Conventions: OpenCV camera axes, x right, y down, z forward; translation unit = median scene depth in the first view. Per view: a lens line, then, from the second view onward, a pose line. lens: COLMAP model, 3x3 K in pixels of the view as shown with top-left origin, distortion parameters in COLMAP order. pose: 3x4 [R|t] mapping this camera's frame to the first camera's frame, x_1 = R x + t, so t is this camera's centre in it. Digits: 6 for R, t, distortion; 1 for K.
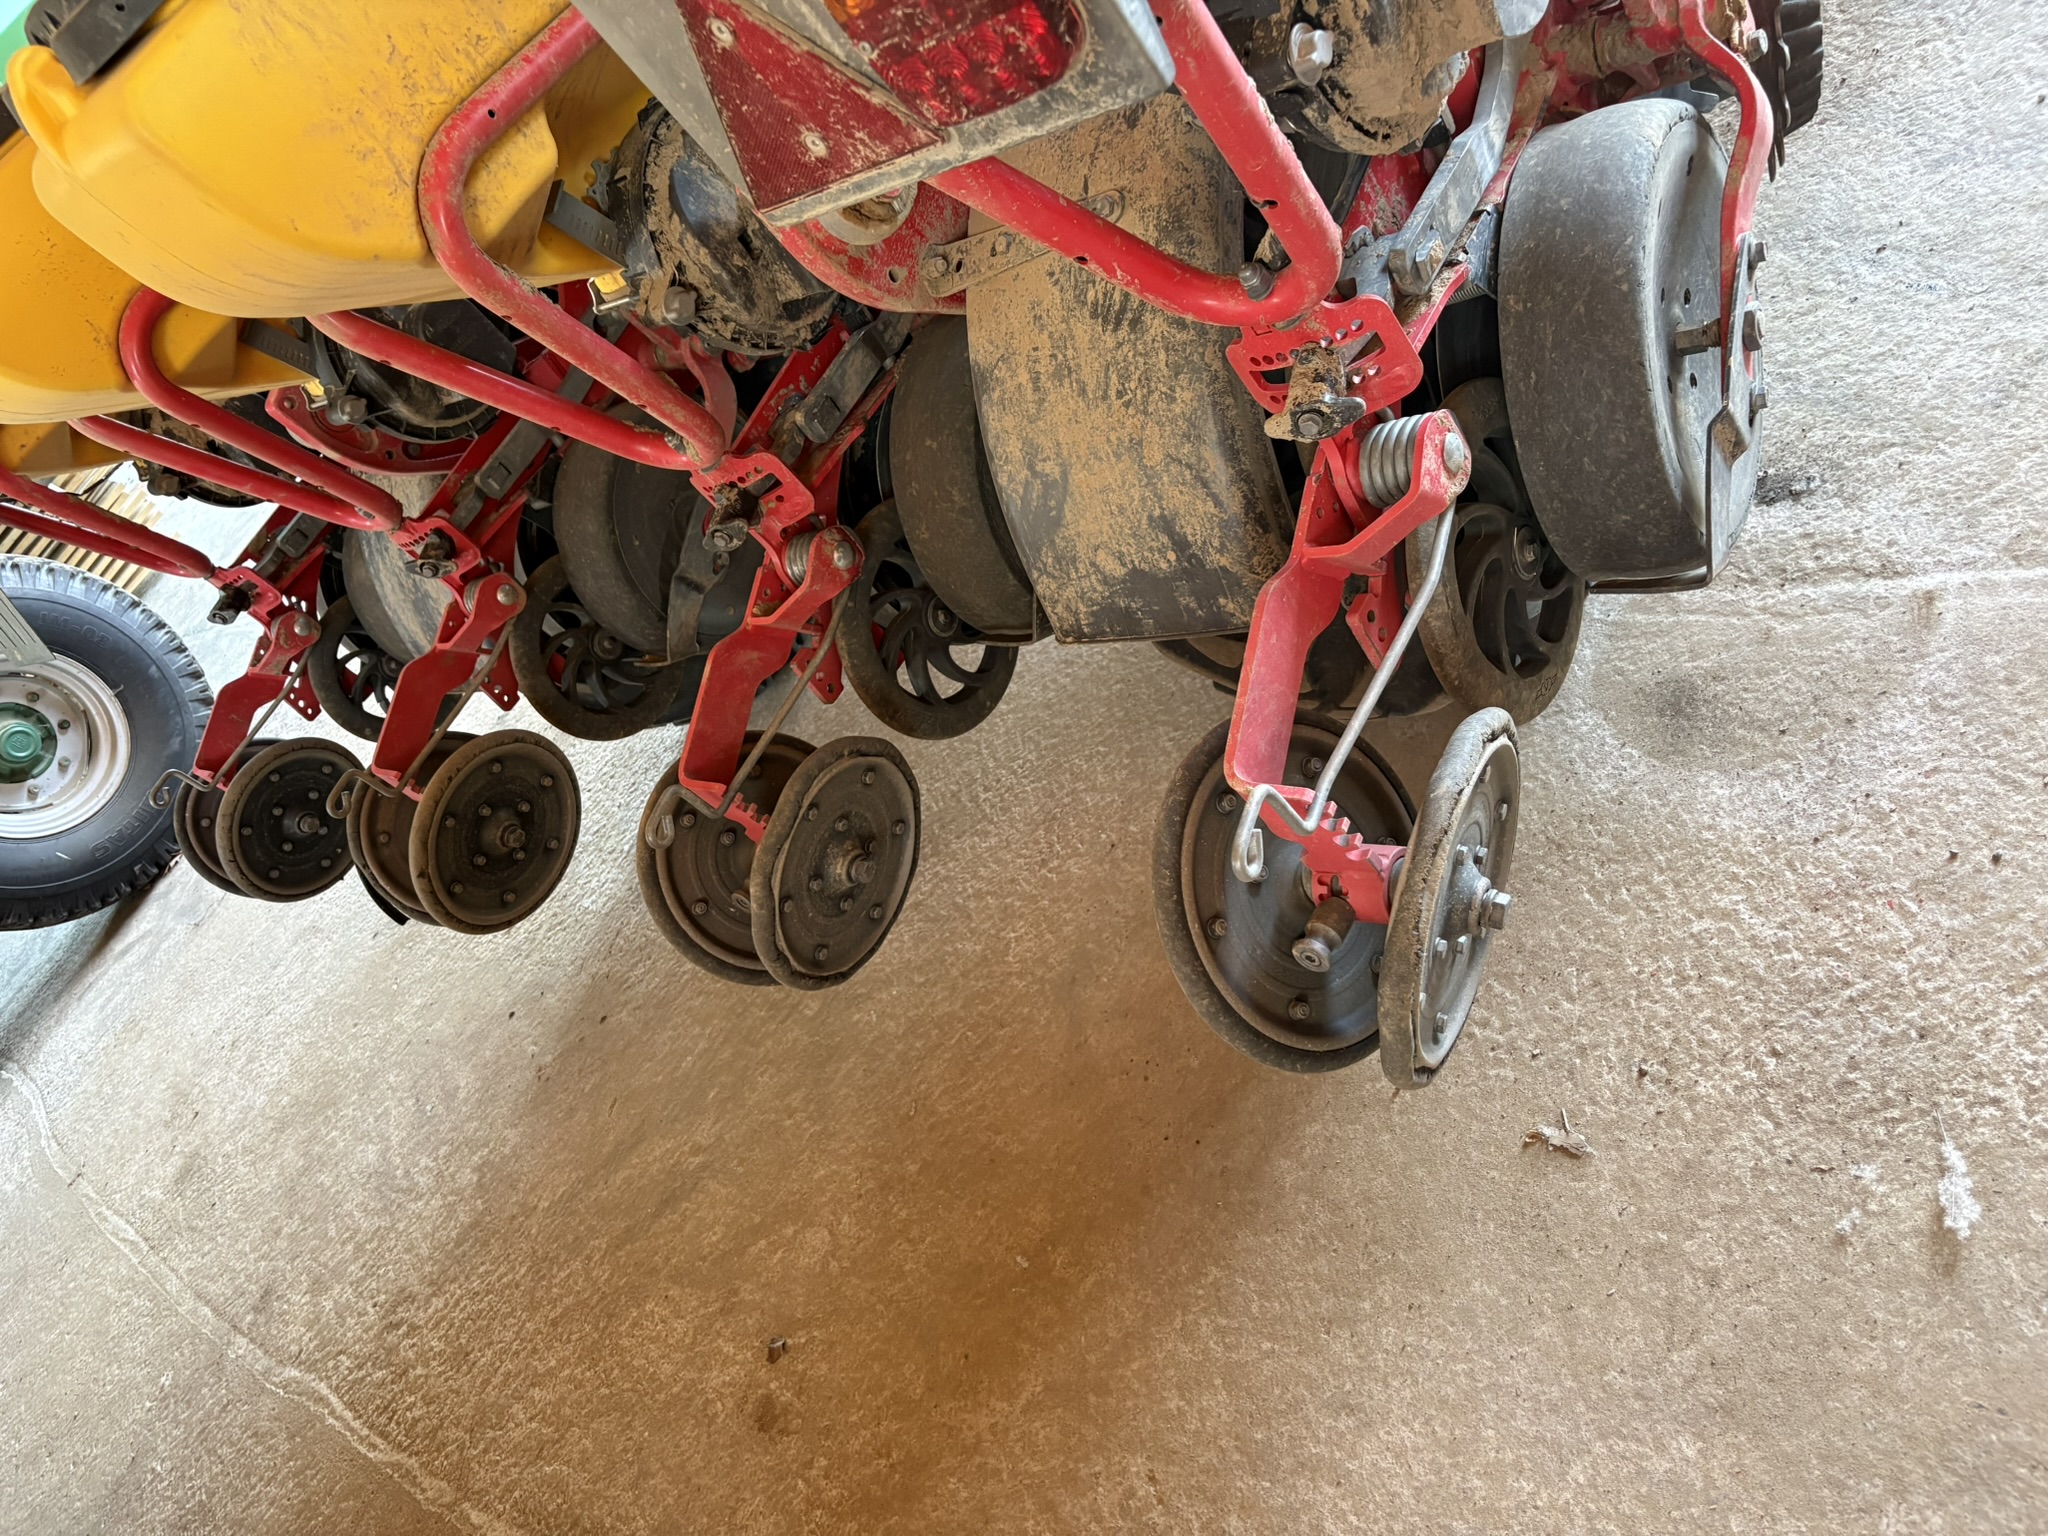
lens RADIAL K [[1555.8, 0, 1023.9], [0, 1555.8, 768.8], [0, 0, 1]] dist [0.020771, -0.003244]
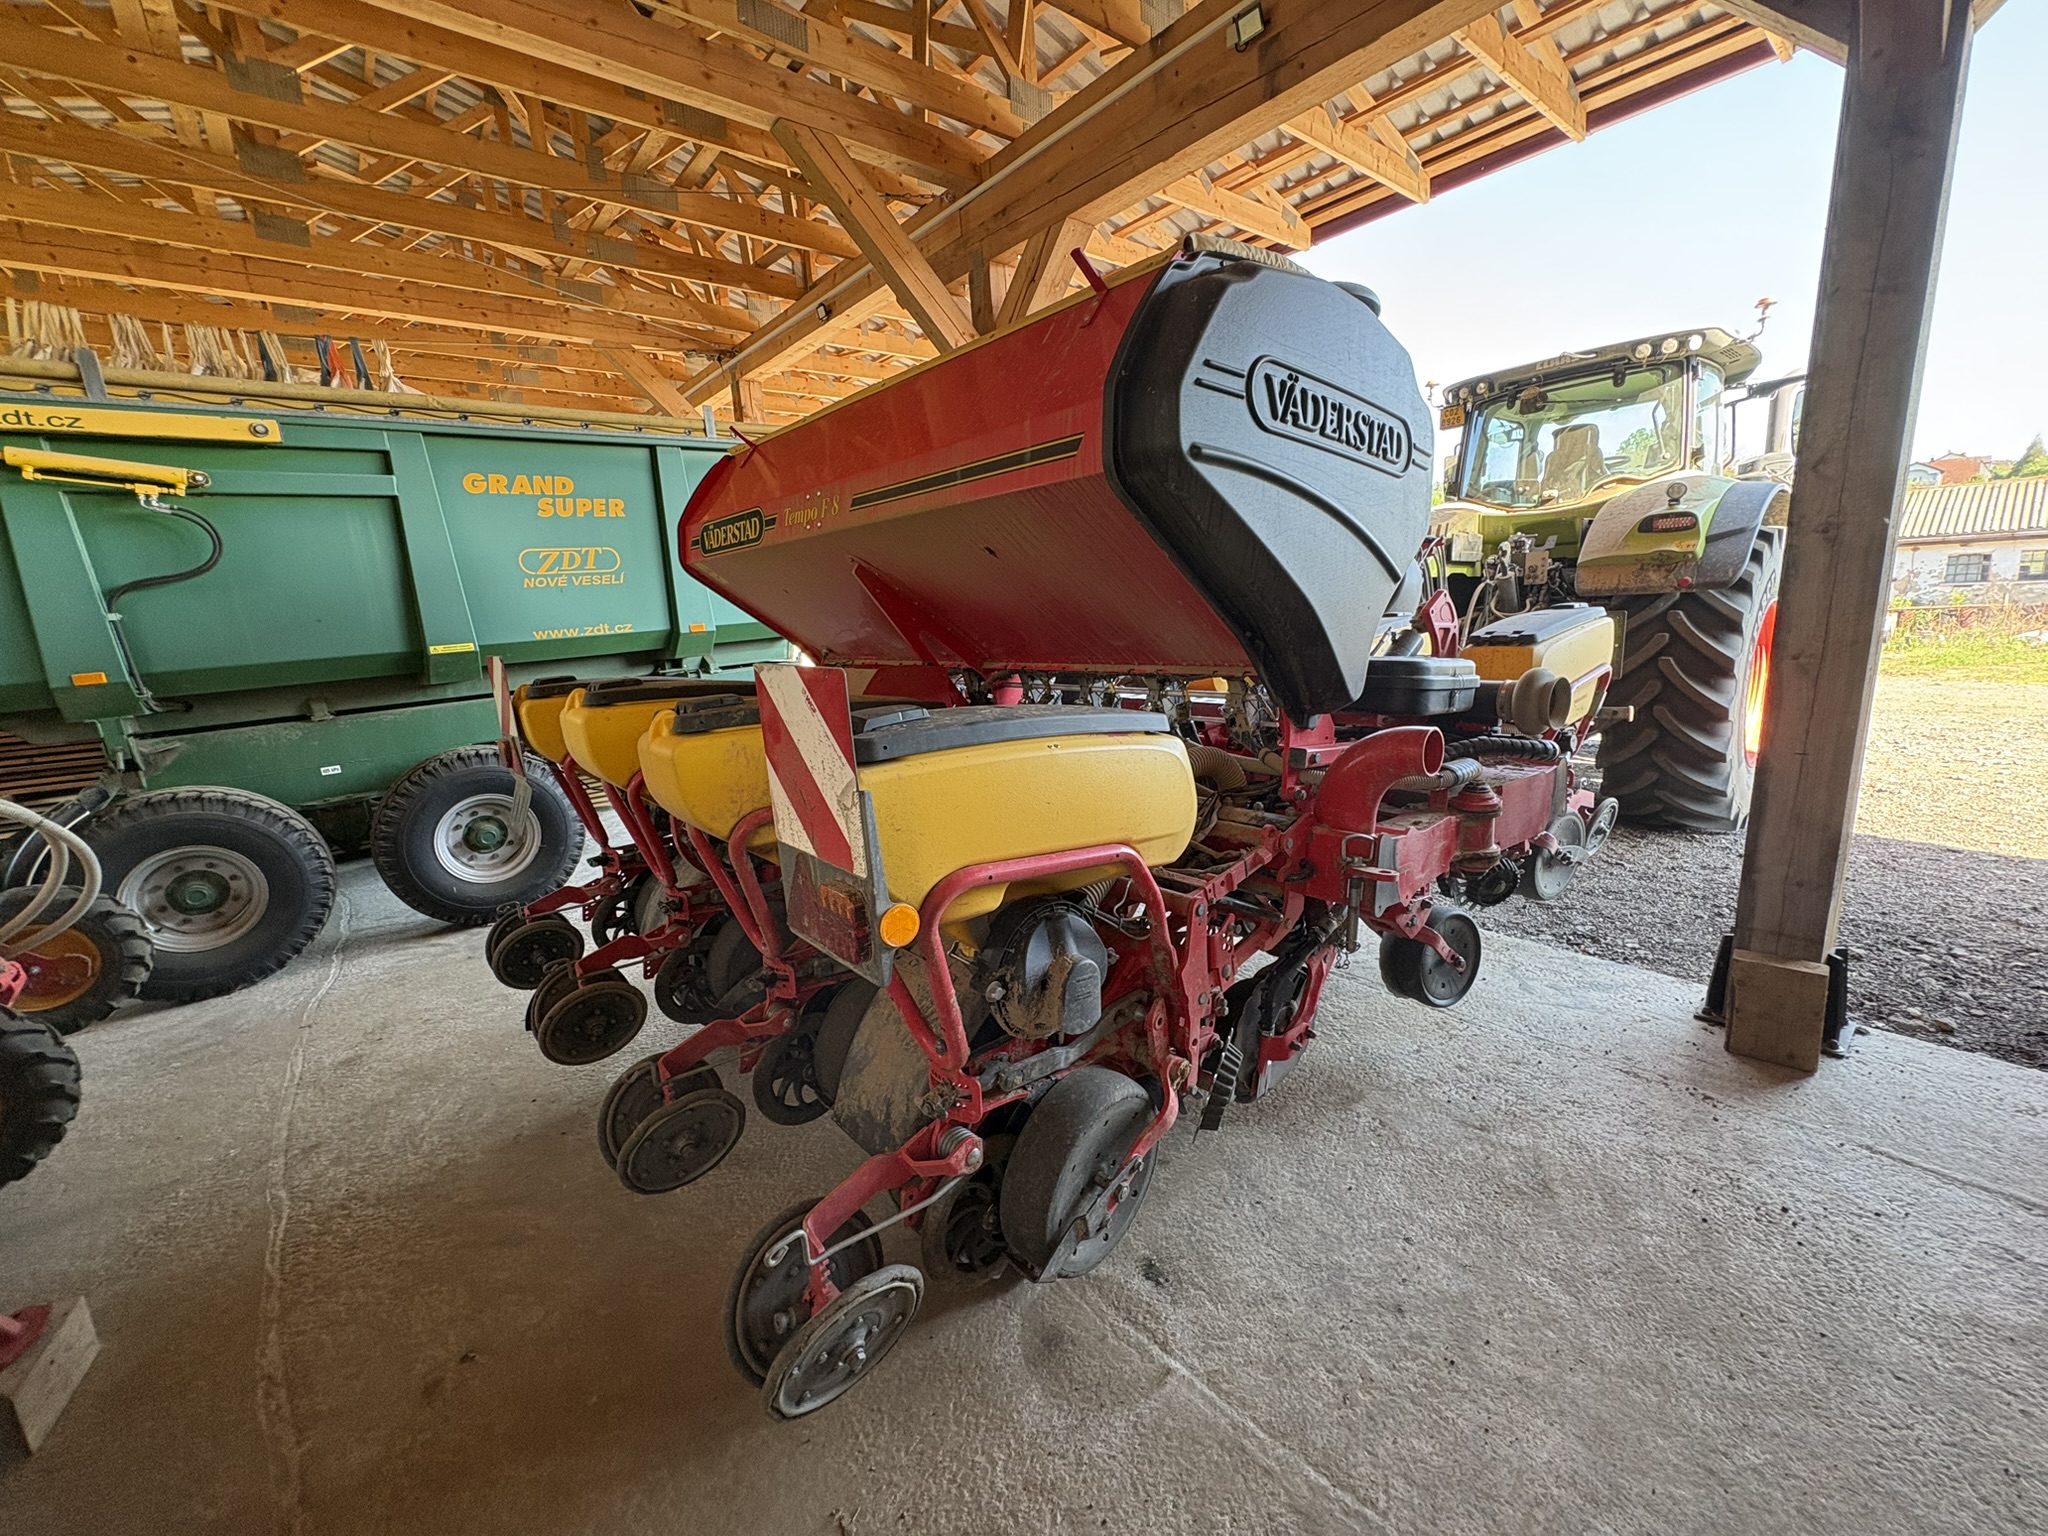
lens RADIAL K [[808.5, 0, 1020.2], [0, 808.5, 766.5], [0, 0, 1]] dist [0.002485, 0.000232]
pose [[0.800134, 0.577884, -0.160735, 0.097523], [-0.584442, 0.690813, -0.425682, -0.067979], [-0.134957, 0.434543, 0.890482, -0.201263]]
